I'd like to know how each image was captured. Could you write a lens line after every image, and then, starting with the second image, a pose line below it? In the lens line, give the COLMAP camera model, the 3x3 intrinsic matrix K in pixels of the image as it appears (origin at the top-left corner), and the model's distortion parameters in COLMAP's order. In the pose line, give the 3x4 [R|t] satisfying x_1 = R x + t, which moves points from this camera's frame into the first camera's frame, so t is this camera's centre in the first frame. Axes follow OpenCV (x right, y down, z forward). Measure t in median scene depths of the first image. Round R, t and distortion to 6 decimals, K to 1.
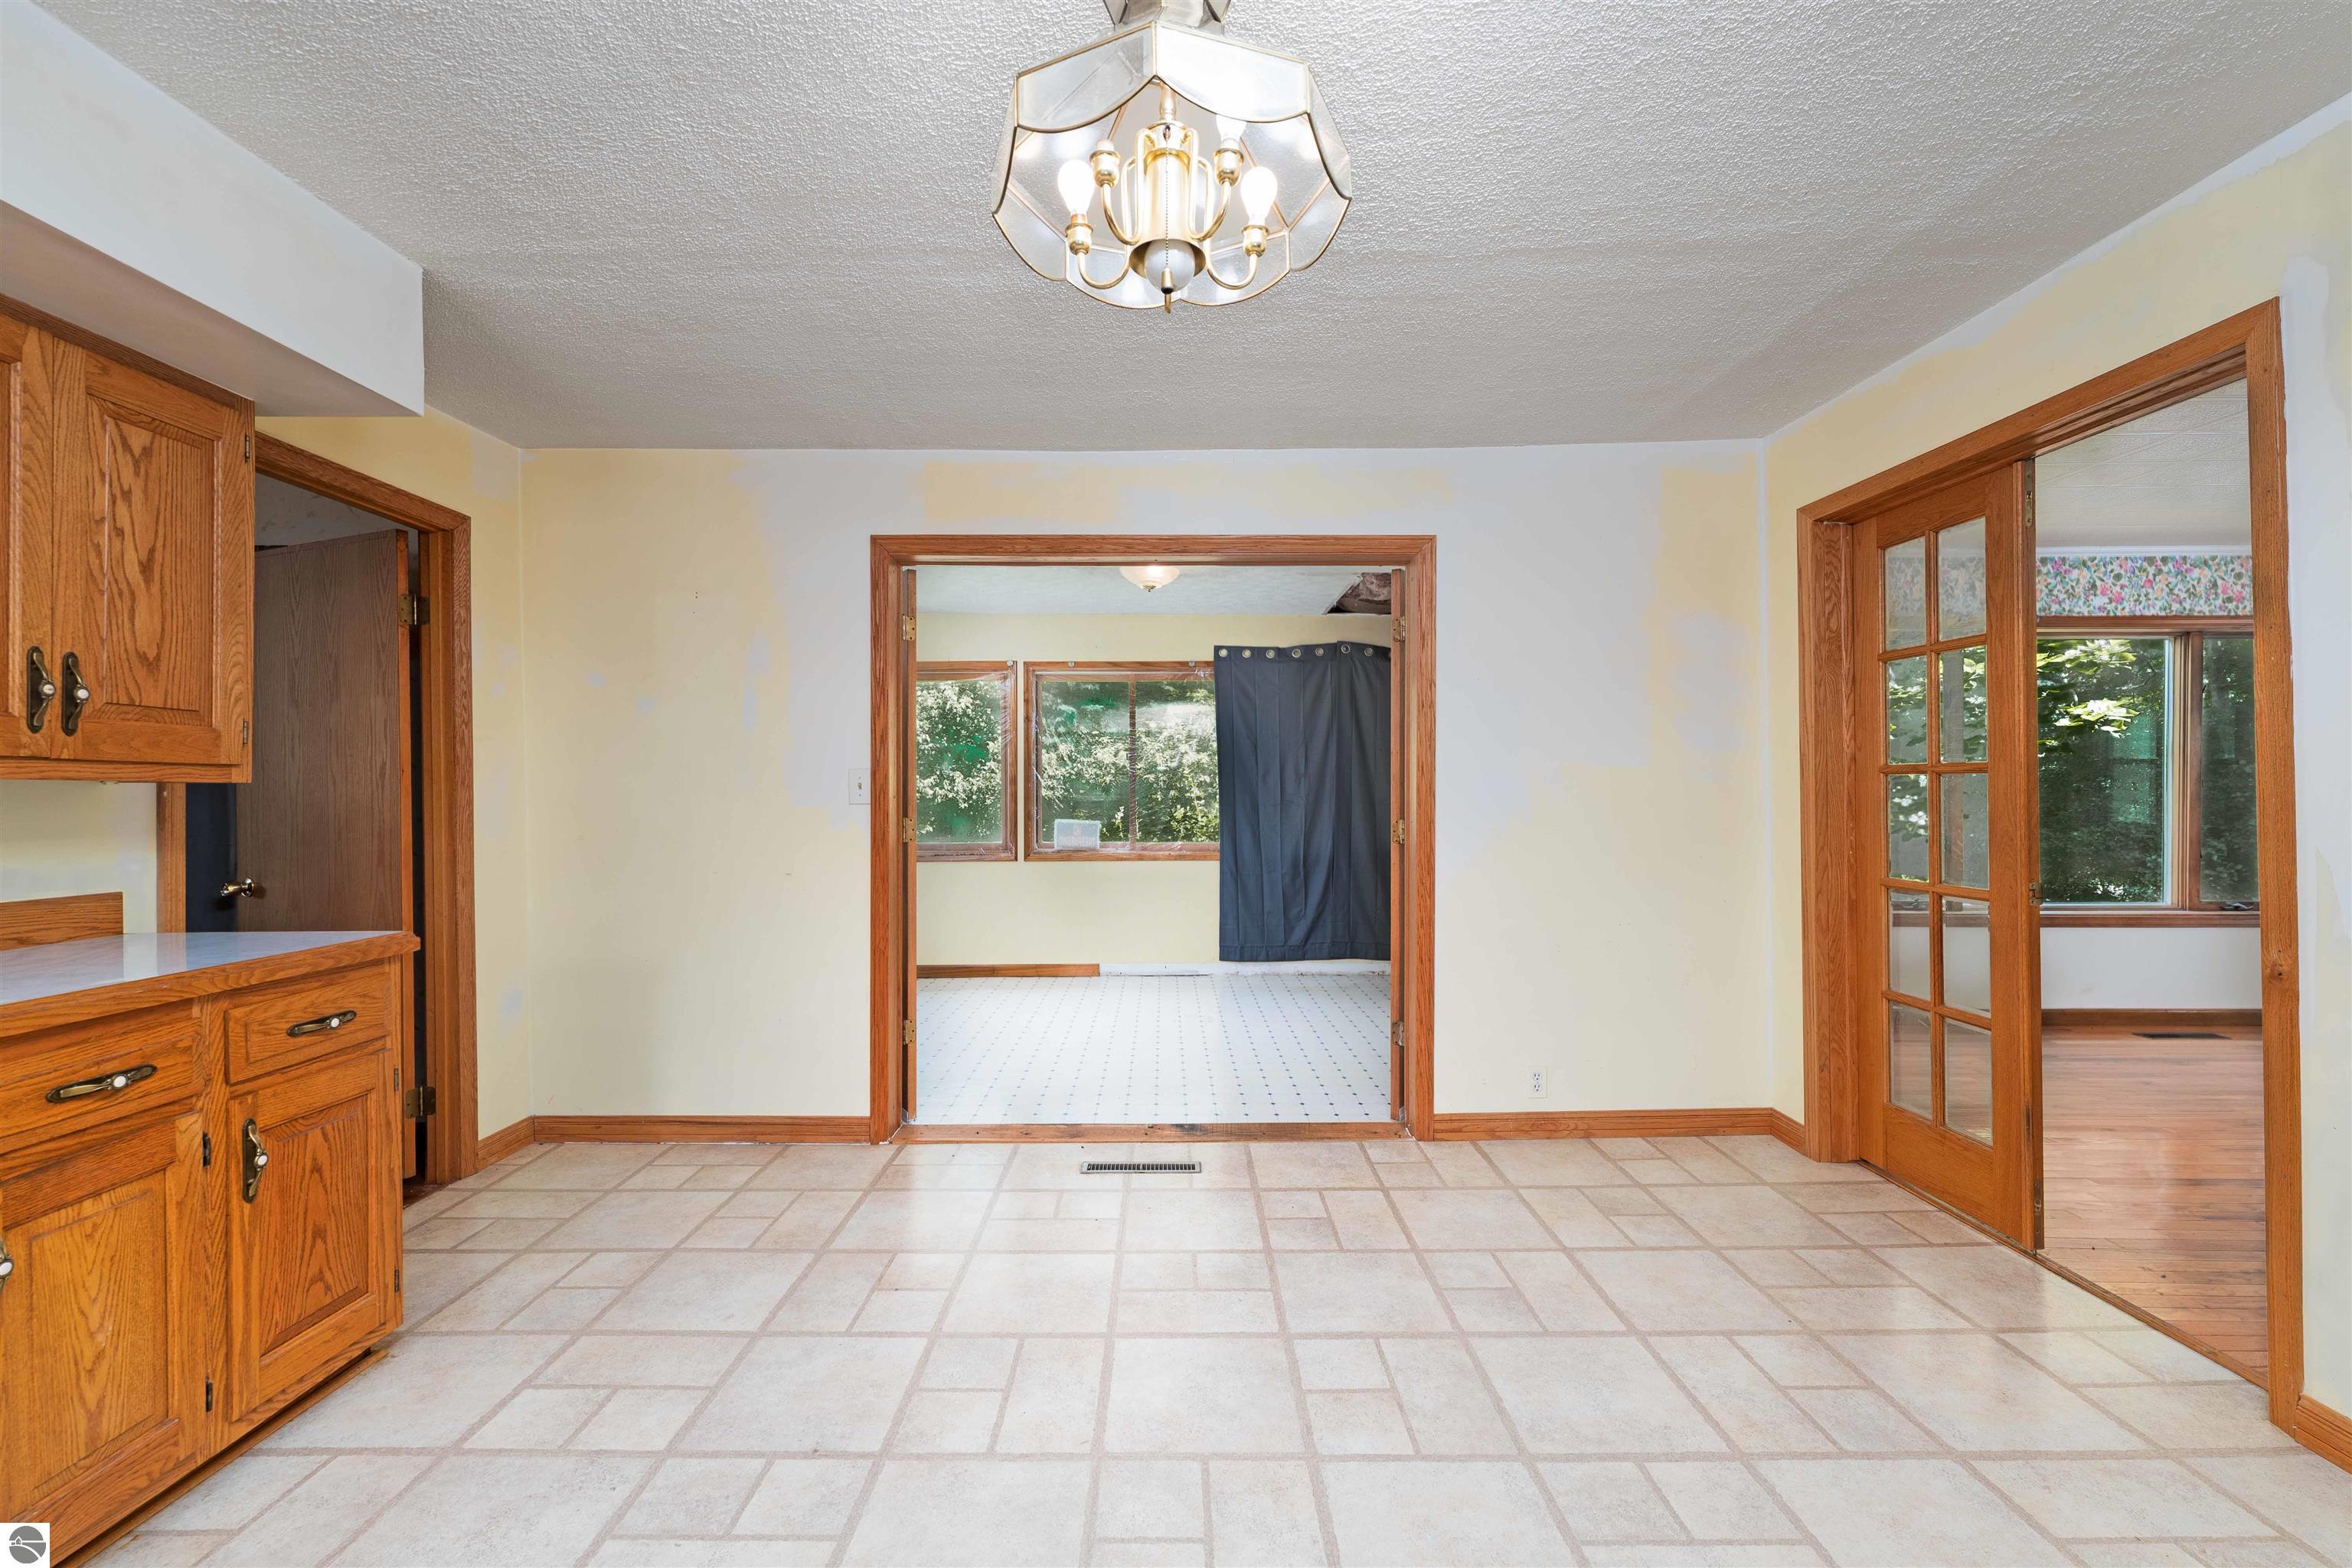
lens RADIAL K [[966.5, 0, 1187.0], [0, 966.5, 782.8], [0, 0, 1]] dist [0.000531, 0.000054]
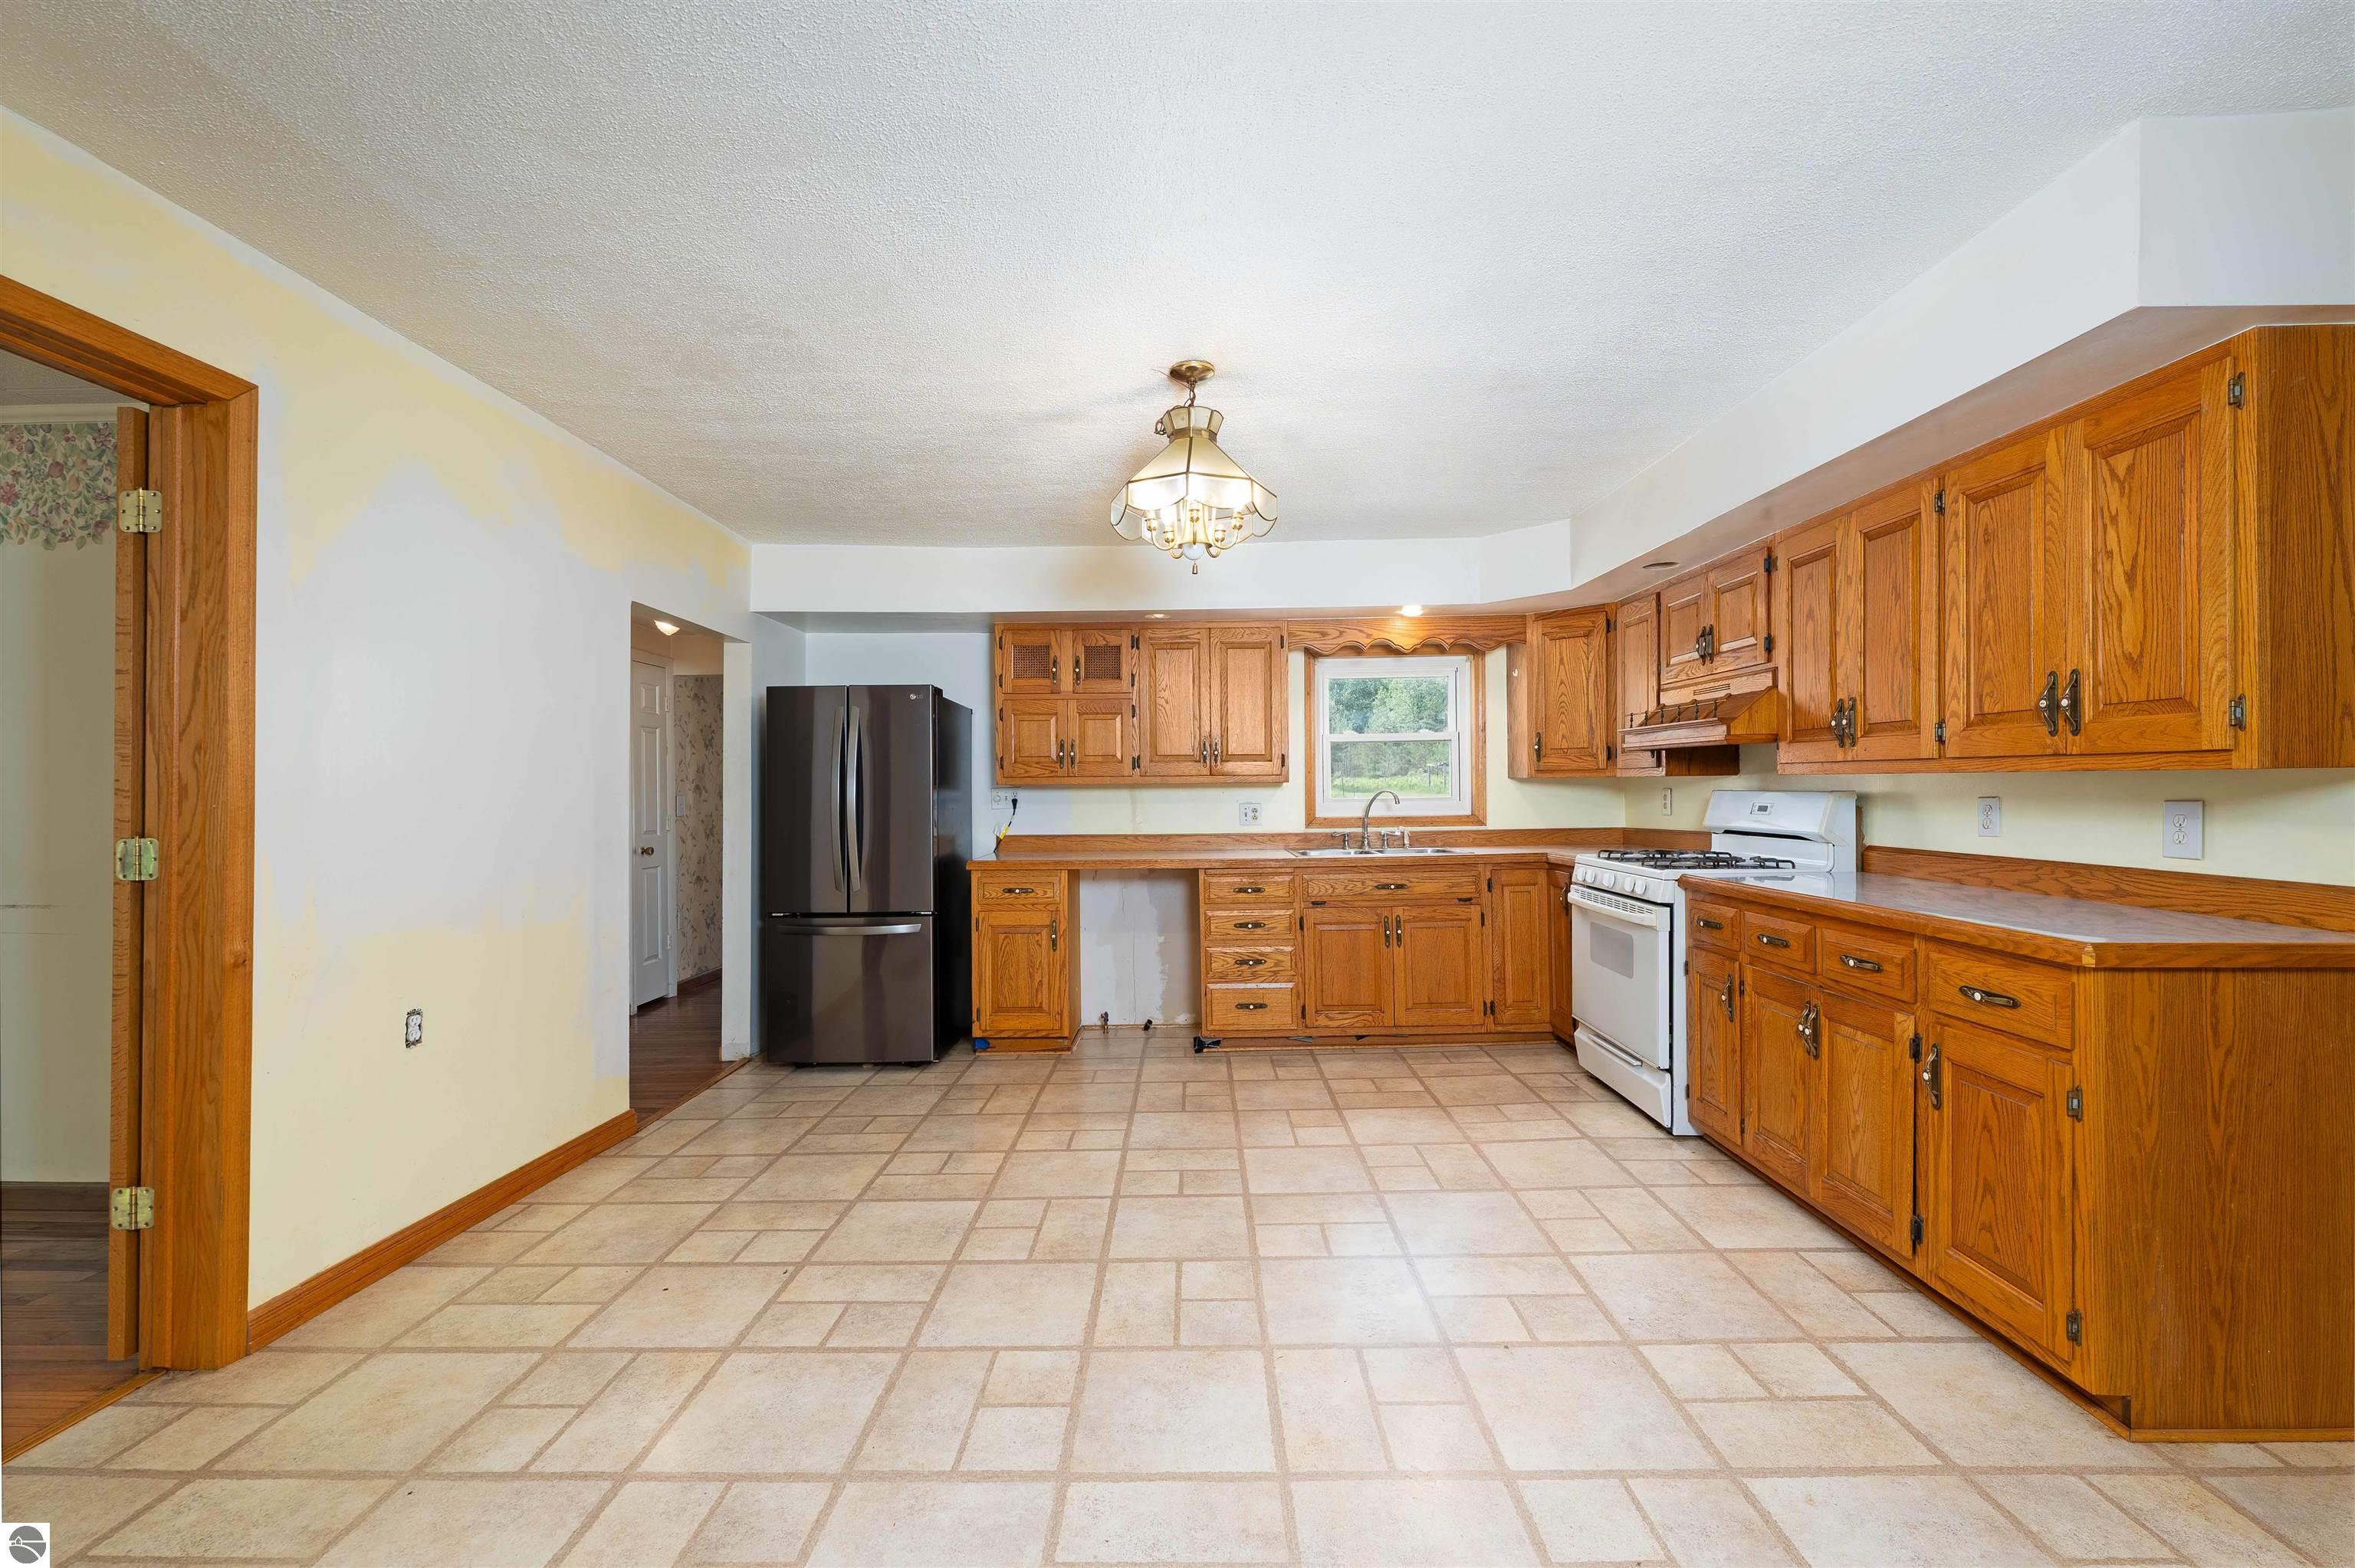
lens RADIAL K [[967.6, 0, 1161.2], [0, 967.6, 789.5], [0, 0, 1]] dist [0.000531, 0.000054]
pose [[-0.998760, 0.012747, 0.048120, -0.027969], [0.012377, 0.999892, -0.007973, 0.014859], [-0.048216, -0.007368, -0.998810, 2.124650]]
